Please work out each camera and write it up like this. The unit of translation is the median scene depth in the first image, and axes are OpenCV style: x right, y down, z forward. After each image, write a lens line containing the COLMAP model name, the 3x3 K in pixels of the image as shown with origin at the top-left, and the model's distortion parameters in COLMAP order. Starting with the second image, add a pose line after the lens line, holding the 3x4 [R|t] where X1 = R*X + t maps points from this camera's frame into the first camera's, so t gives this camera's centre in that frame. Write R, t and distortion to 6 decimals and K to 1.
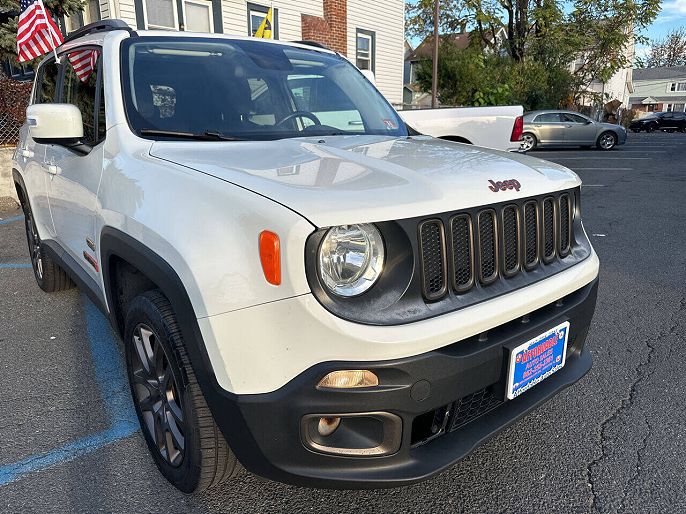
lens RADIAL K [[465.1, 0, 343.0], [0, 465.1, 257.0], [0, 0, 1]] dist [-0.000306, -0.001670]
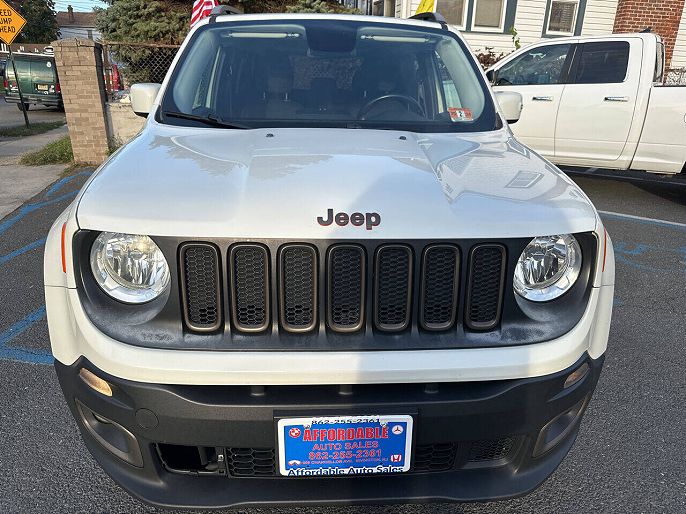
lens RADIAL K [[465.1, 0, 343.0], [0, 465.1, 257.0], [0, 0, 1]] dist [-0.000306, -0.001670]
pose [[0.826398, 0.222753, -0.517154, 0.731772], [-0.185862, 0.974860, 0.122896, -0.180545], [0.531528, -0.005442, 0.847023, 0.327261]]
